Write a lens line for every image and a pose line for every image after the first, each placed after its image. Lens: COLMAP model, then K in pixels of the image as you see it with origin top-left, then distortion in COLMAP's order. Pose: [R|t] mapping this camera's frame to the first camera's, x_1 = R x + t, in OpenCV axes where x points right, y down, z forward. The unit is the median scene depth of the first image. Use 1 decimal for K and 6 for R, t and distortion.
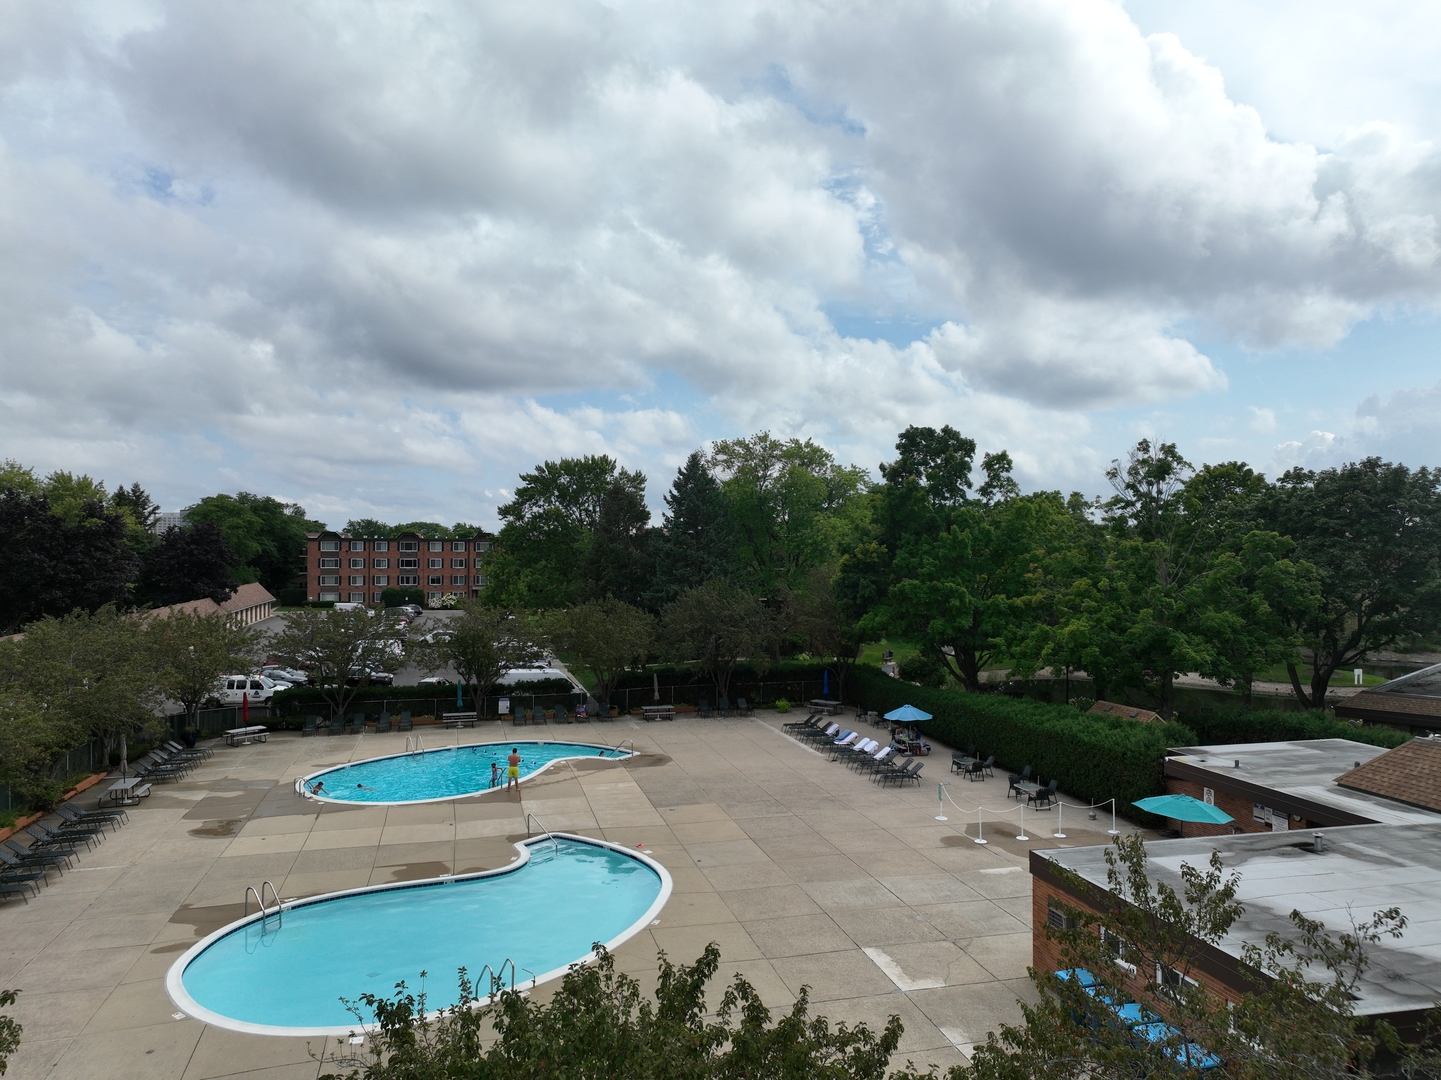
lens RADIAL K [[1011.9, 0, 720.5], [0, 1011.9, 540.0], [0, 0, 1]] dist [0.004058, 0.006754]
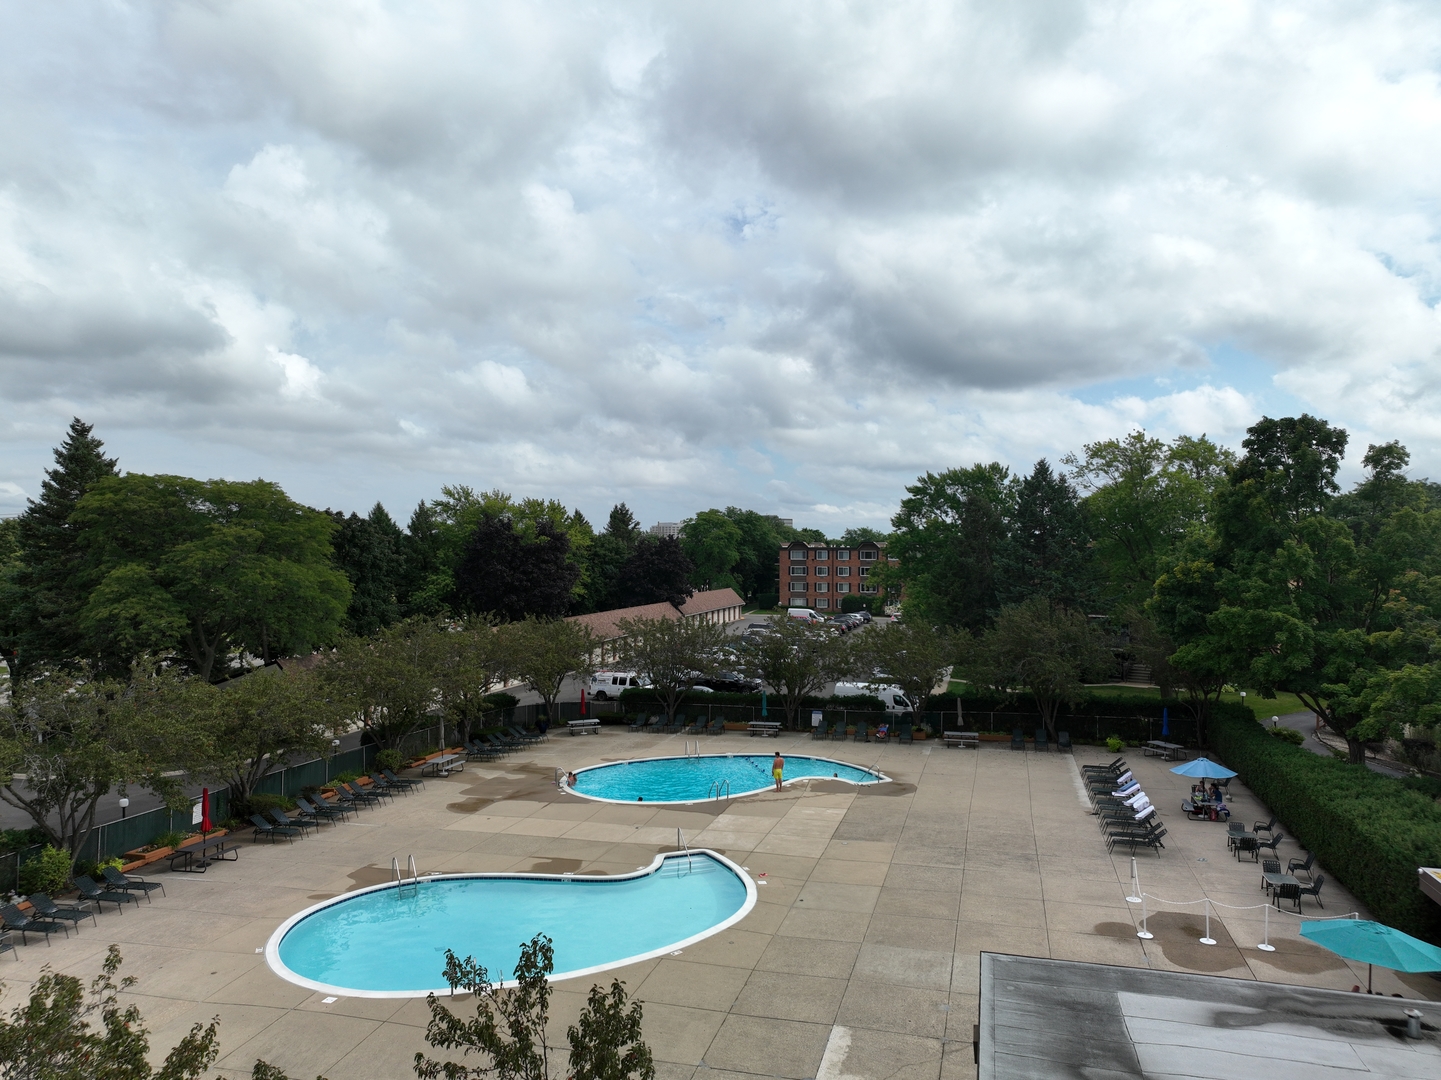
lens RADIAL K [[1011.6, 0, 721.8], [0, 1011.6, 551.4], [0, 0, 1]] dist [-0.000845, 0.012368]
pose [[0.868267, -0.001697, -0.496094, 0.244395], [0.005090, 0.999972, 0.005489, -0.012555], [0.496070, -0.007291, 0.868252, 0.081759]]
